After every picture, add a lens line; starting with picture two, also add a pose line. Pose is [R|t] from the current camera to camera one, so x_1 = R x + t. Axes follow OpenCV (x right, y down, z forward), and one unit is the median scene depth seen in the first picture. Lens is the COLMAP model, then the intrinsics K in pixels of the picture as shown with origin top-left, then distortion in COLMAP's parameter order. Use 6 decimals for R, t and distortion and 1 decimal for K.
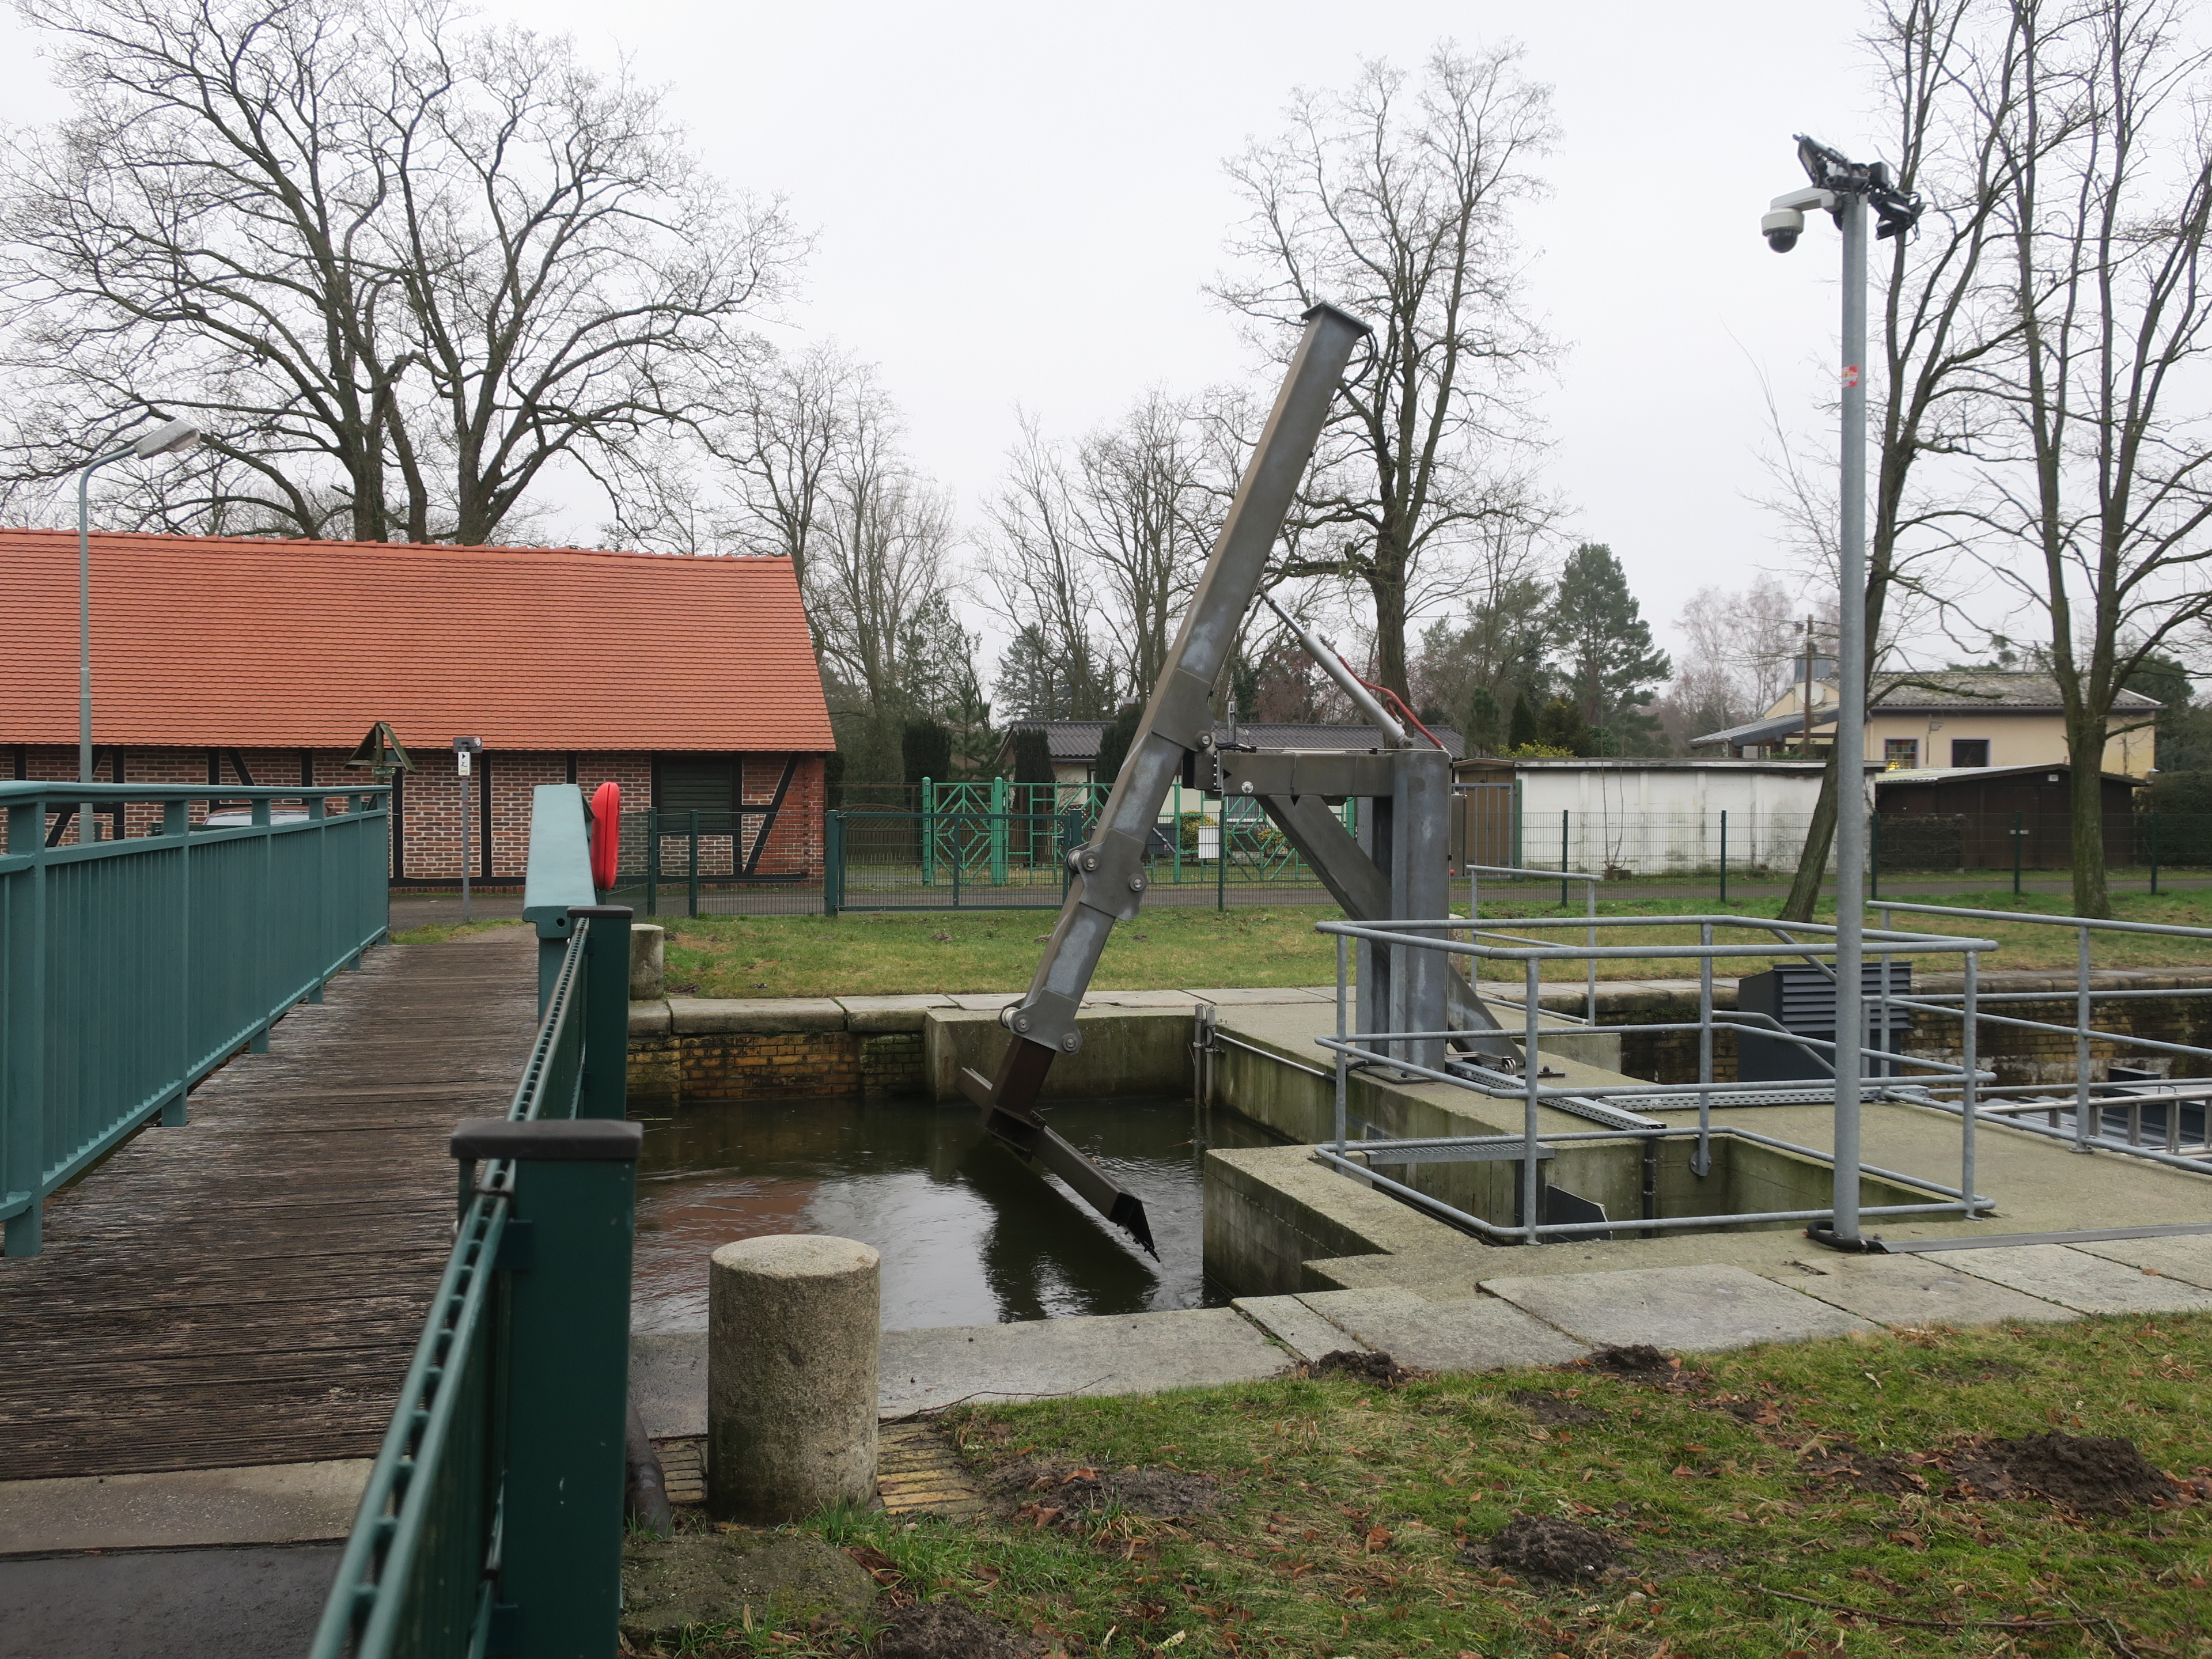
lens RADIAL K [[1974.9, 0, 1106.0], [0, 1974.9, 829.5], [0, 0, 1]] dist [-0.002024, 0.017334]
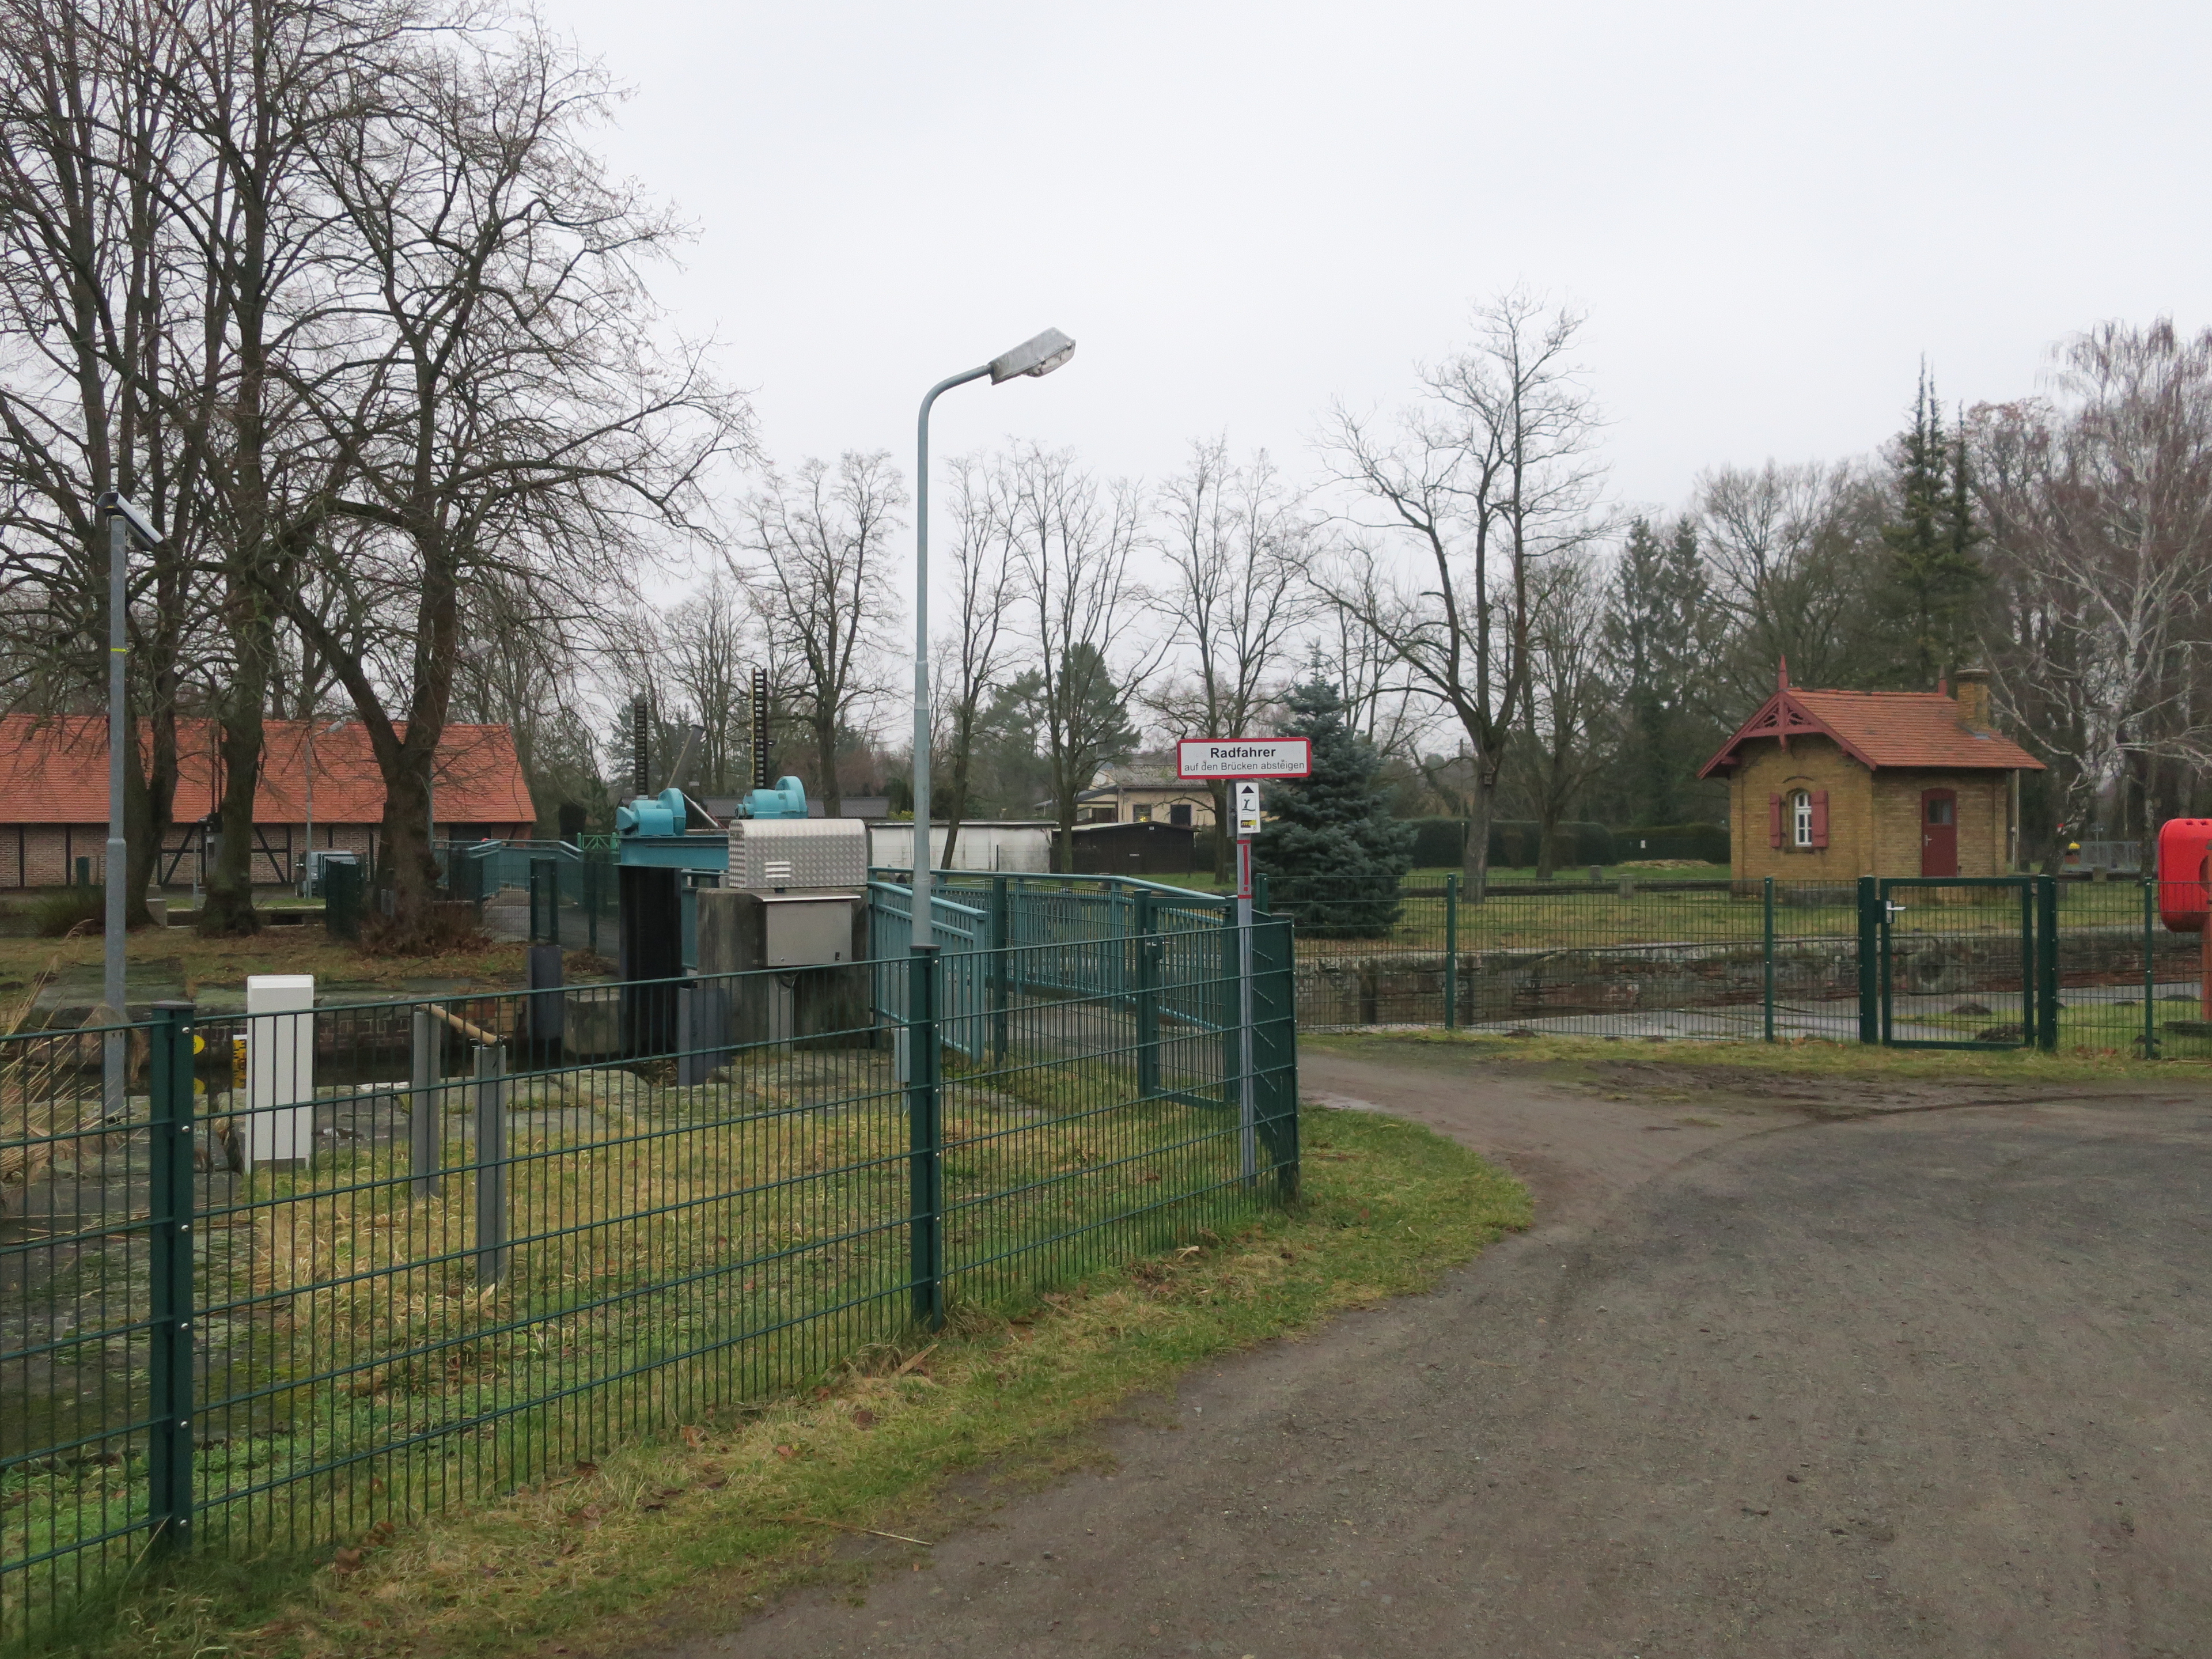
lens RADIAL K [[1974.9, 0, 1106.0], [0, 1974.9, 829.5], [0, 0, 1]] dist [-0.002024, 0.017334]
pose [[0.981335, -0.012229, 0.191917, 0.037151], [0.016837, 0.999607, -0.022399, 0.021154], [-0.191568, 0.025212, 0.981156, -0.840587]]
